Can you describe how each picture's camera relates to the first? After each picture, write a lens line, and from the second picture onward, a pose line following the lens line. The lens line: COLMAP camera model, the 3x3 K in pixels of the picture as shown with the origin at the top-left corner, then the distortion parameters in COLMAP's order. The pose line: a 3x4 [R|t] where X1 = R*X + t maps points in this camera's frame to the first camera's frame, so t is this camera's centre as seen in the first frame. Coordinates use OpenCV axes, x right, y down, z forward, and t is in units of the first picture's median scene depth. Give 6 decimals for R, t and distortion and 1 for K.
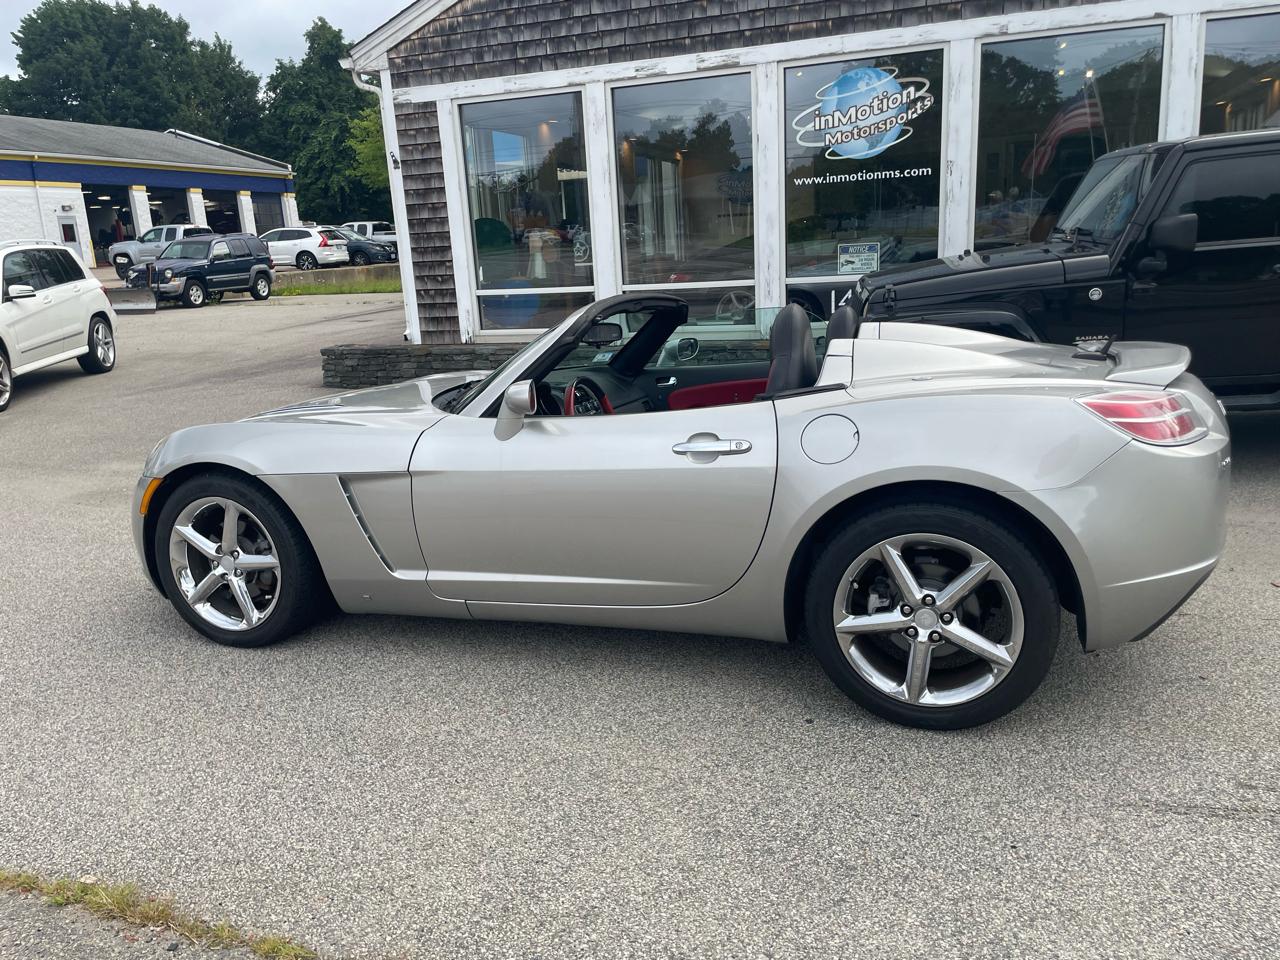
lens RADIAL K [[965.3, 0, 636.7], [0, 965.3, 484.0], [0, 0, 1]] dist [0.082018, -0.108579]
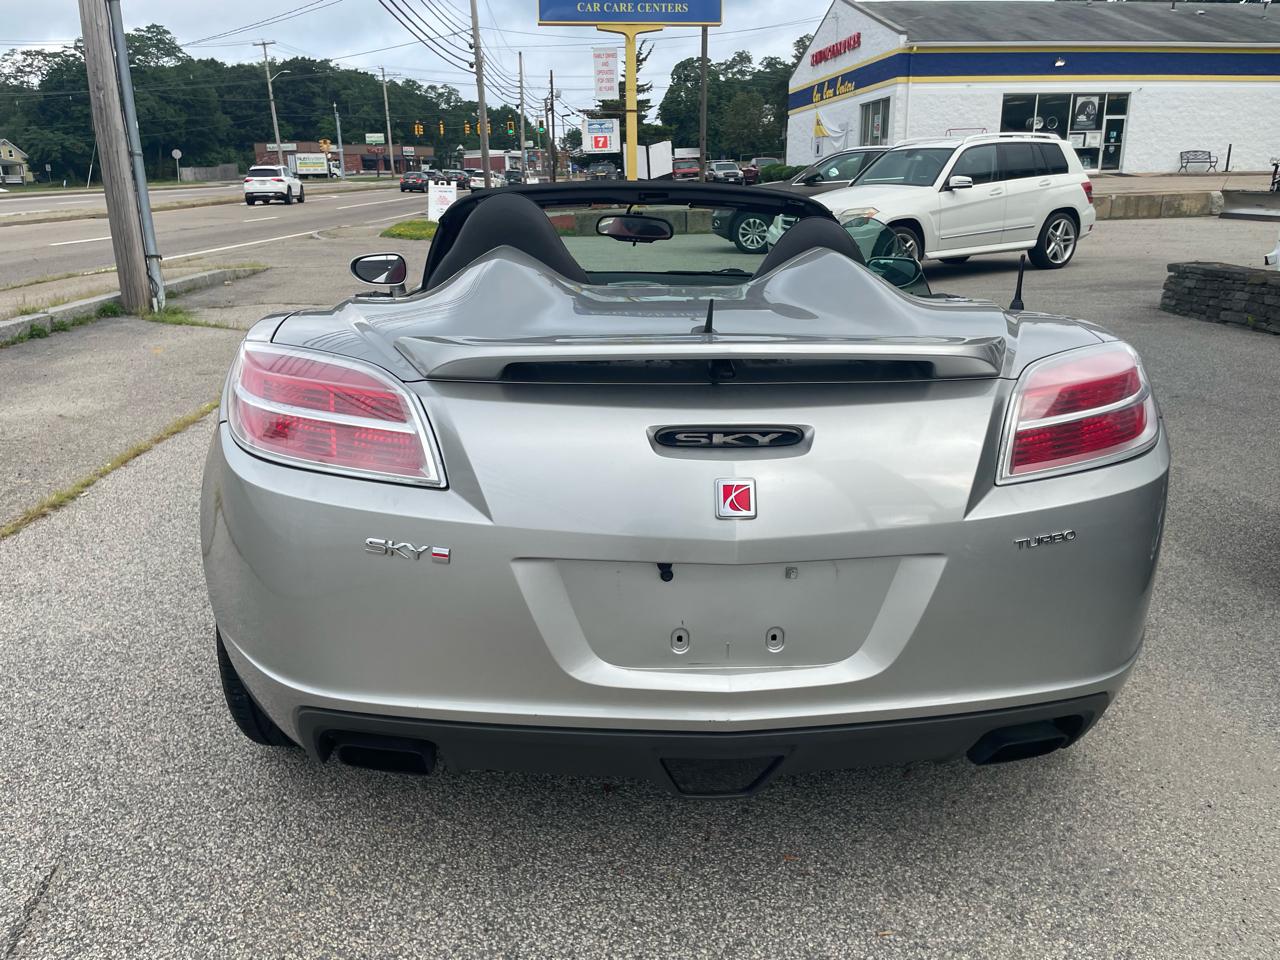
lens RADIAL K [[965.3, 0, 616.0], [0, 965.3, 483.9], [0, 0, 1]] dist [0.082018, -0.108579]
pose [[0.389090, 0.308681, -0.867943, 0.799581], [-0.226186, 0.945358, 0.234816, -0.139204], [0.893000, 0.104952, 0.437649, 0.629391]]
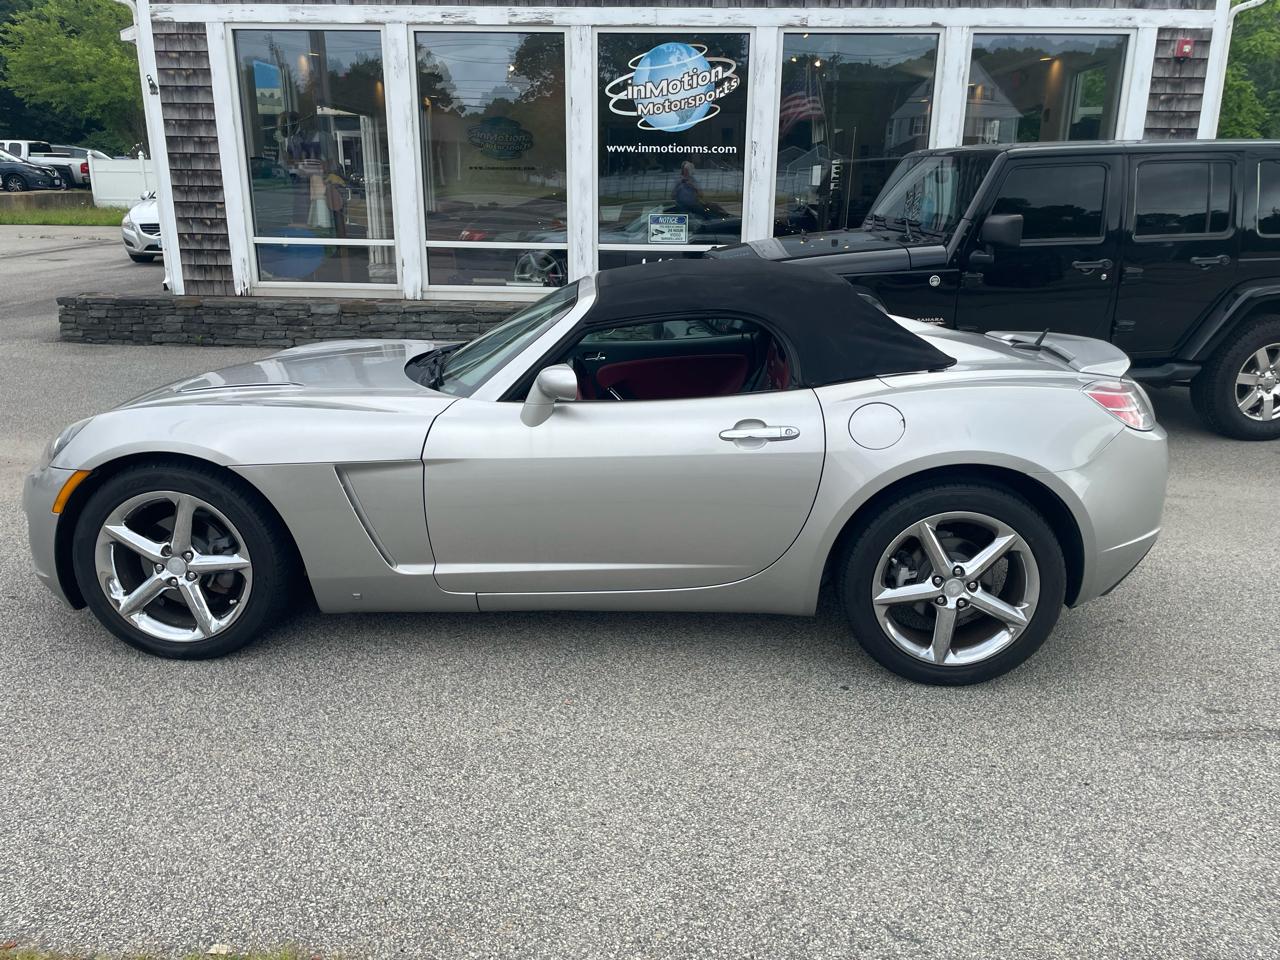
lens RADIAL K [[965.3, 0, 643.7], [0, 965.3, 469.6], [0, 0, 1]] dist [0.082018, -0.108579]
pose [[0.952174, -0.022861, 0.304700, -0.276317], [0.012754, 0.999302, 0.035120, -0.029095], [-0.305290, -0.029554, 0.951801, 0.041641]]
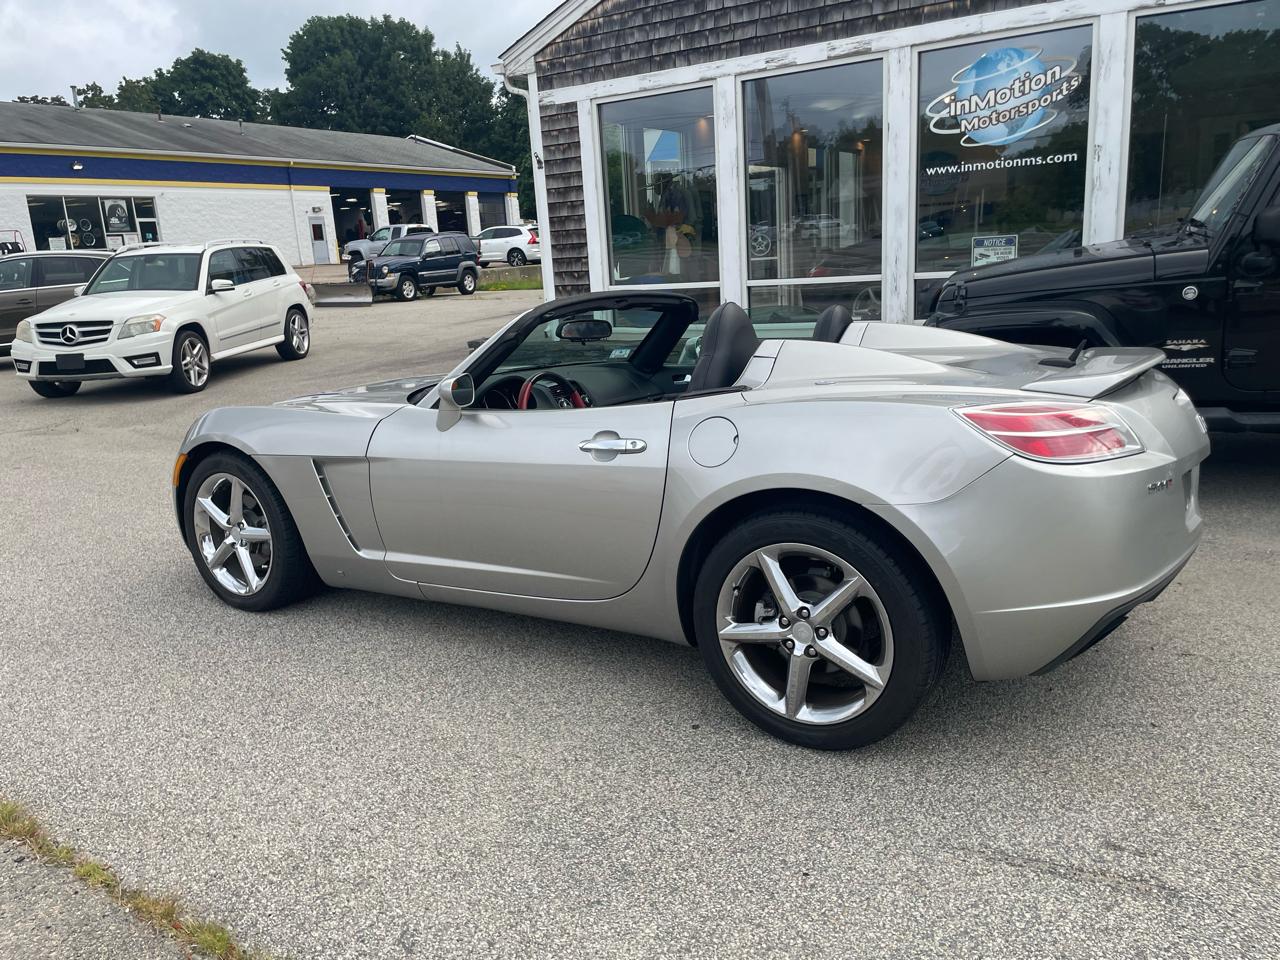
lens RADIAL K [[965.3, 0, 632.4], [0, 965.3, 486.9], [0, 0, 1]] dist [0.082018, -0.108579]
pose [[0.974819, 0.048664, -0.217625, 0.247258], [-0.046834, 0.998811, 0.013565, -0.007402], [0.218026, -0.003031, 0.975938, 0.020174]]
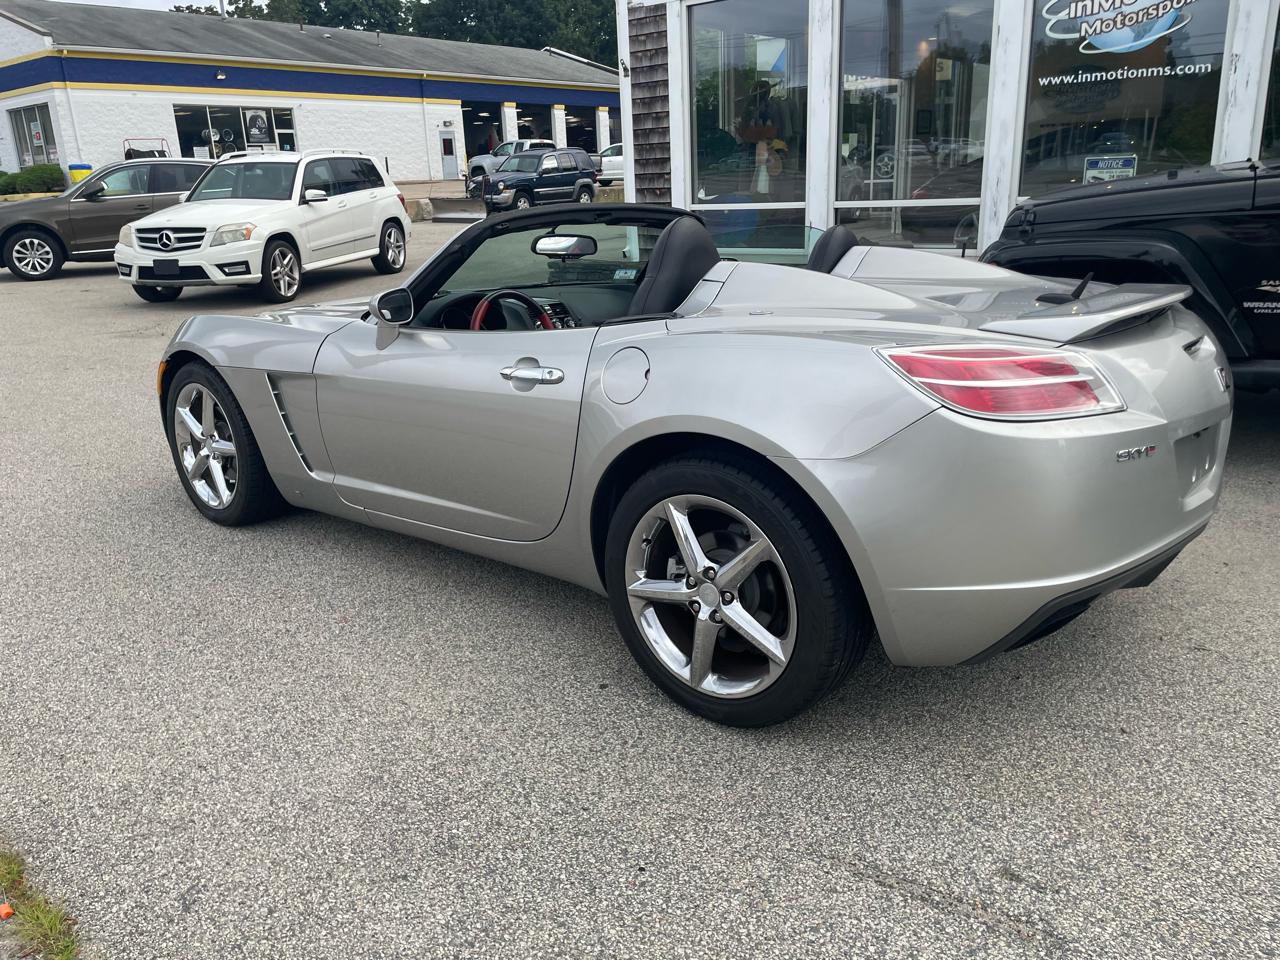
lens RADIAL K [[965.3, 0, 632.5], [0, 965.3, 487.3], [0, 0, 1]] dist [0.082018, -0.108579]
pose [[0.935202, 0.123149, -0.332011, 0.373268], [-0.095730, 0.990593, 0.097780, -0.023687], [0.340929, -0.059661, 0.938194, 0.135456]]
